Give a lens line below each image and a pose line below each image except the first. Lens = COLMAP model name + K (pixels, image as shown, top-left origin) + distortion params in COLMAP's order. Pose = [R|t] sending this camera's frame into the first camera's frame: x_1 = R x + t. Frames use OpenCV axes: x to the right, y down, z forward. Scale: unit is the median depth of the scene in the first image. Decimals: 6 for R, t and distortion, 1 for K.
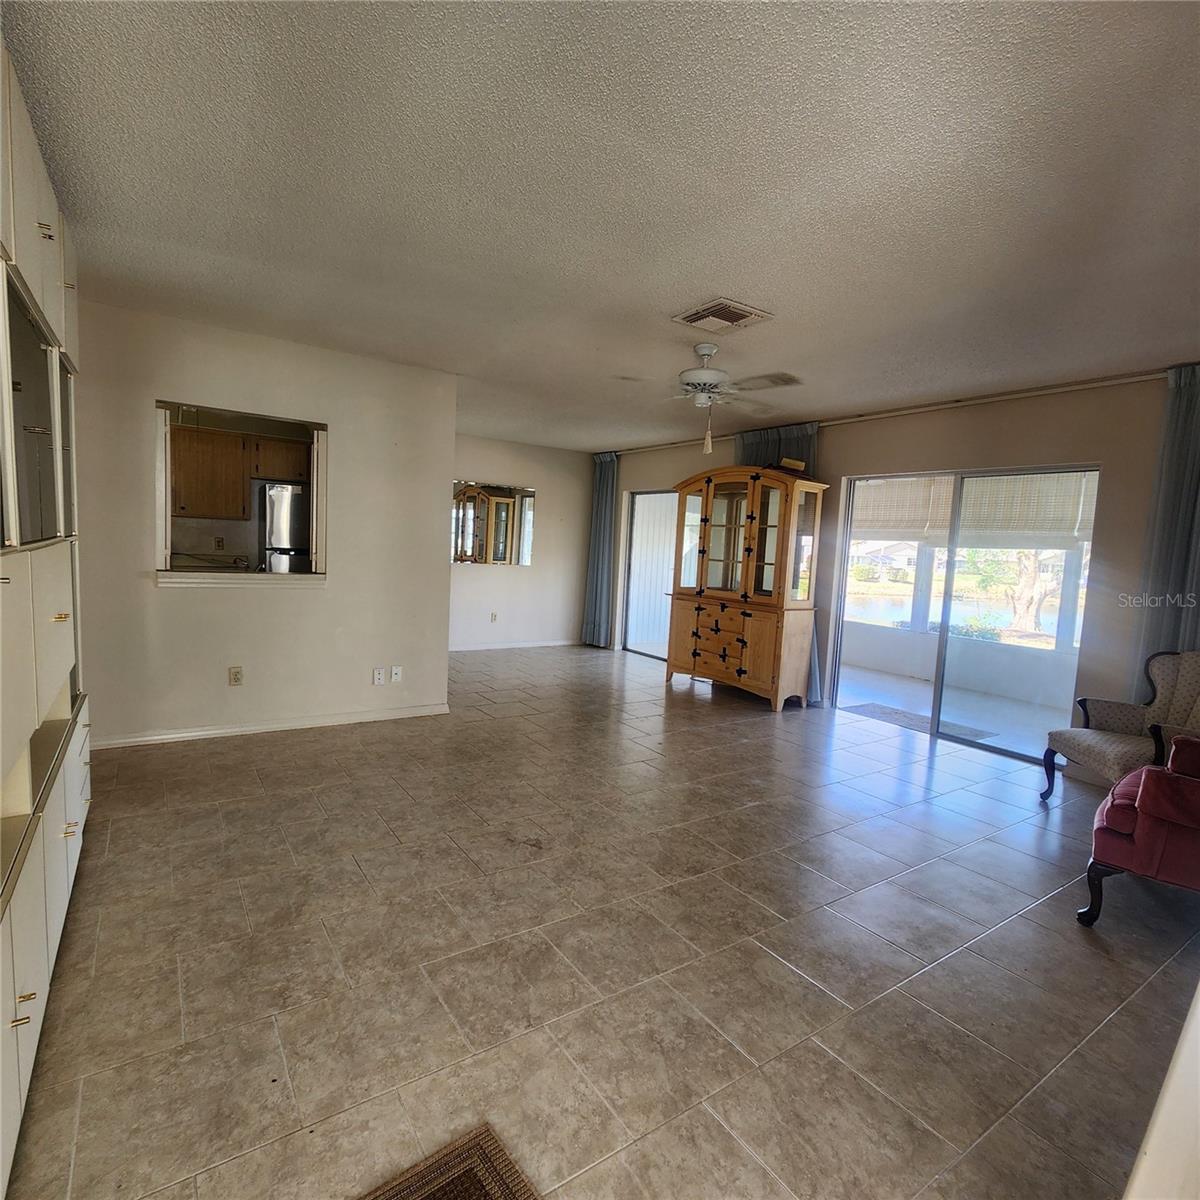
lens RADIAL K [[654.6, 0, 592.2], [0, 654.6, 597.9], [0, 0, 1]] dist [0.002403, -0.000965]
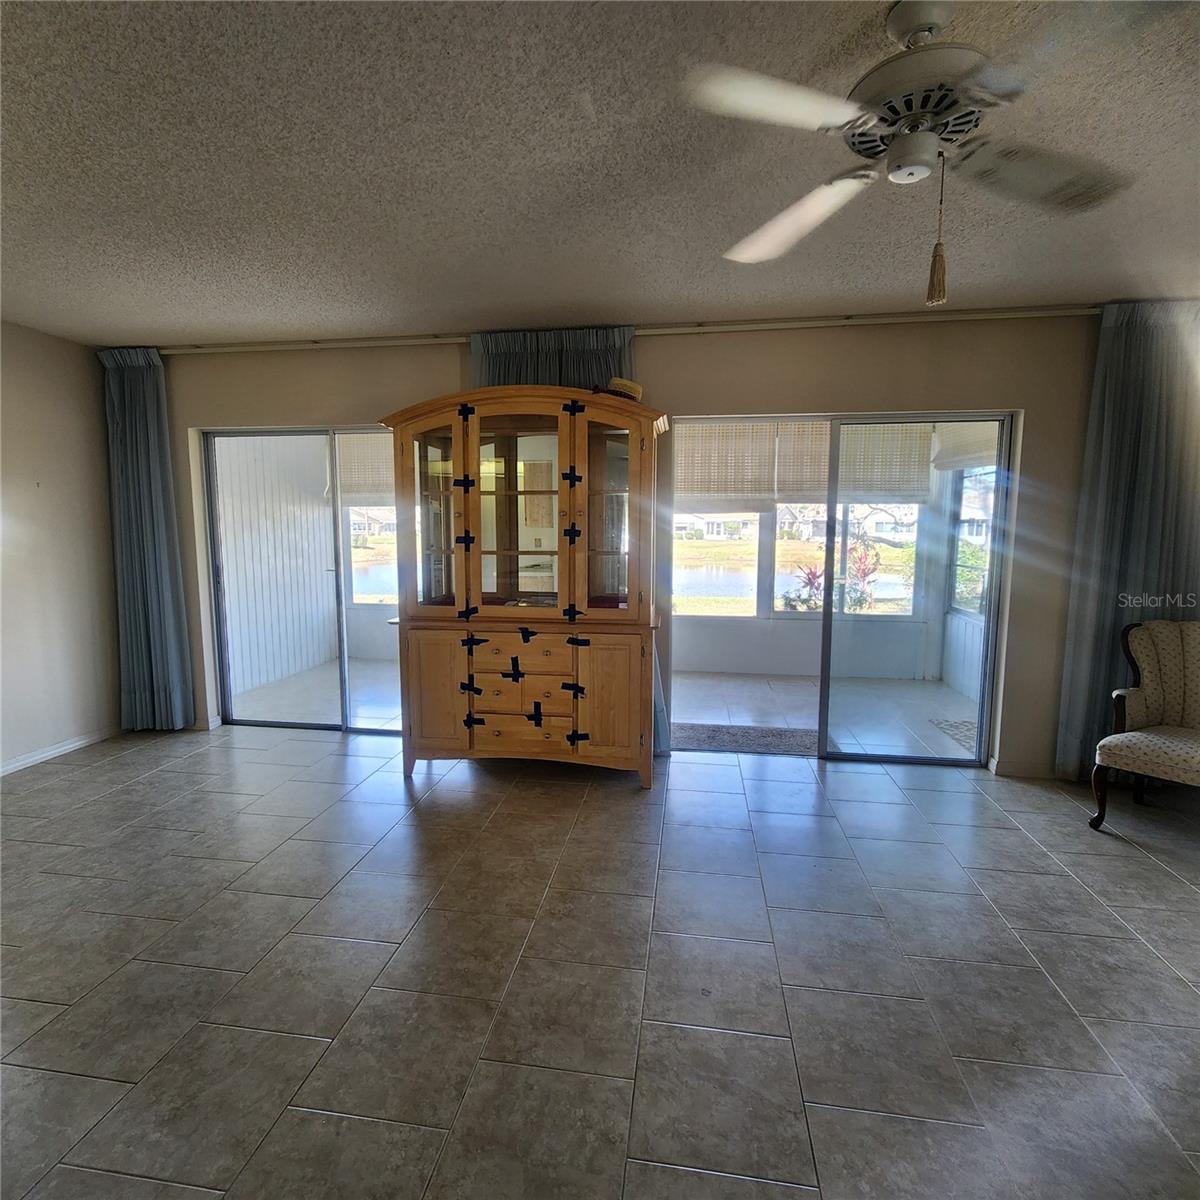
lens RADIAL K [[654.6, 0, 592.5], [0, 654.6, 601.8], [0, 0, 1]] dist [0.002403, -0.000965]
pose [[0.681008, -0.134244, 0.719866, -0.171975], [0.092657, 0.990948, 0.097142, -0.064763], [-0.726390, 0.000546, 0.687282, 0.559169]]
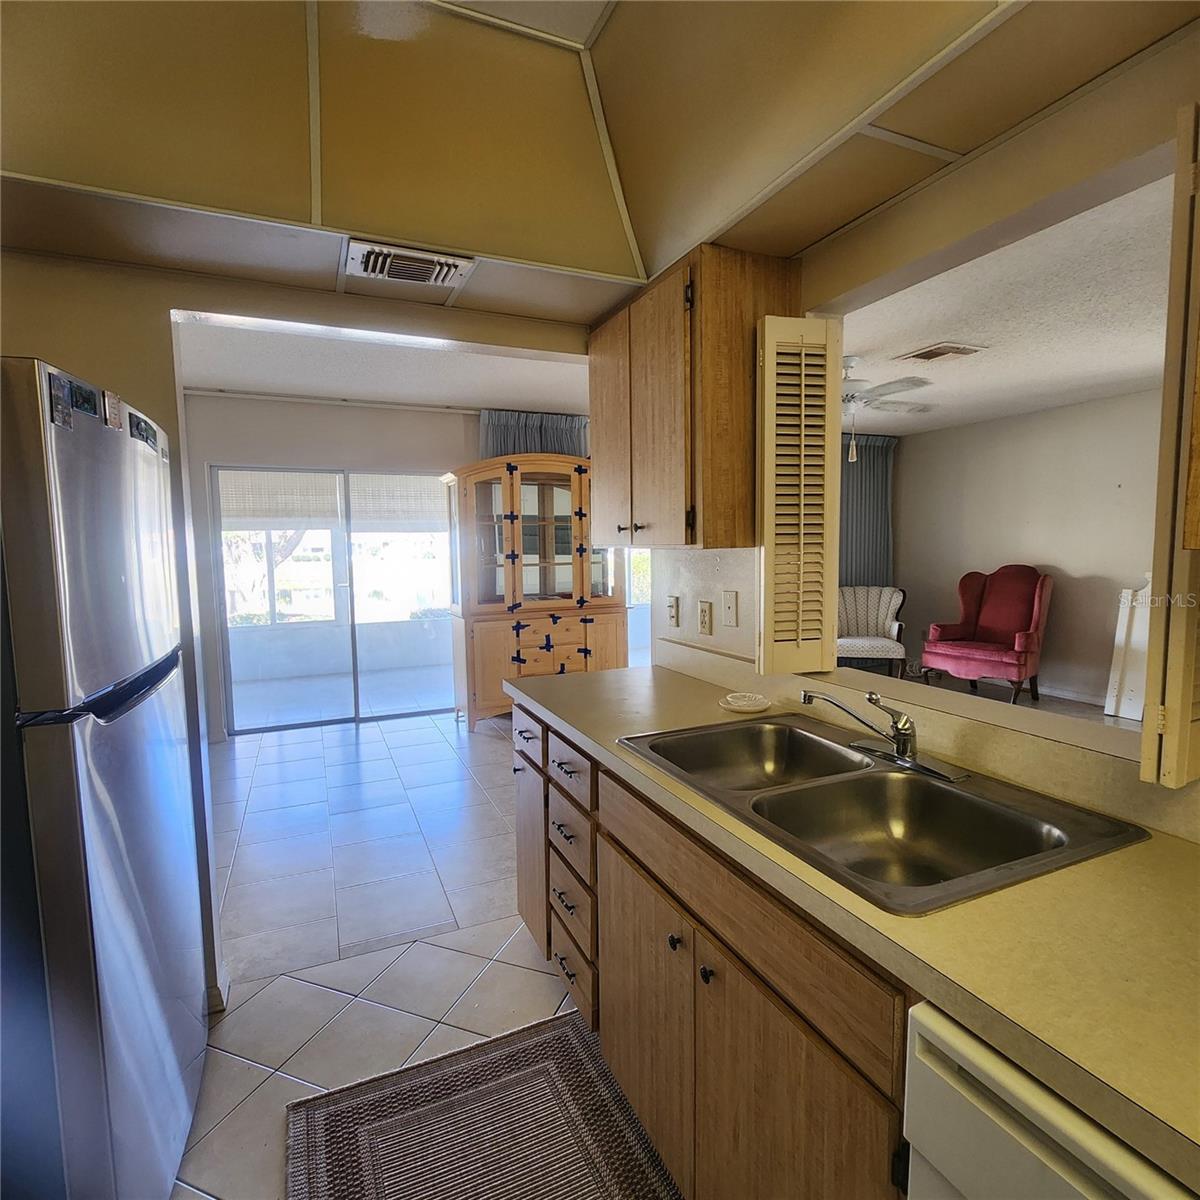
lens RADIAL K [[654.6, 0, 589.9], [0, 654.6, 603.5], [0, 0, 1]] dist [0.002403, -0.000965]
pose [[0.187243, -0.143527, 0.971772, -0.624084], [0.102781, 0.986701, 0.125928, -0.108751], [-0.976922, 0.076301, 0.199505, 0.779436]]
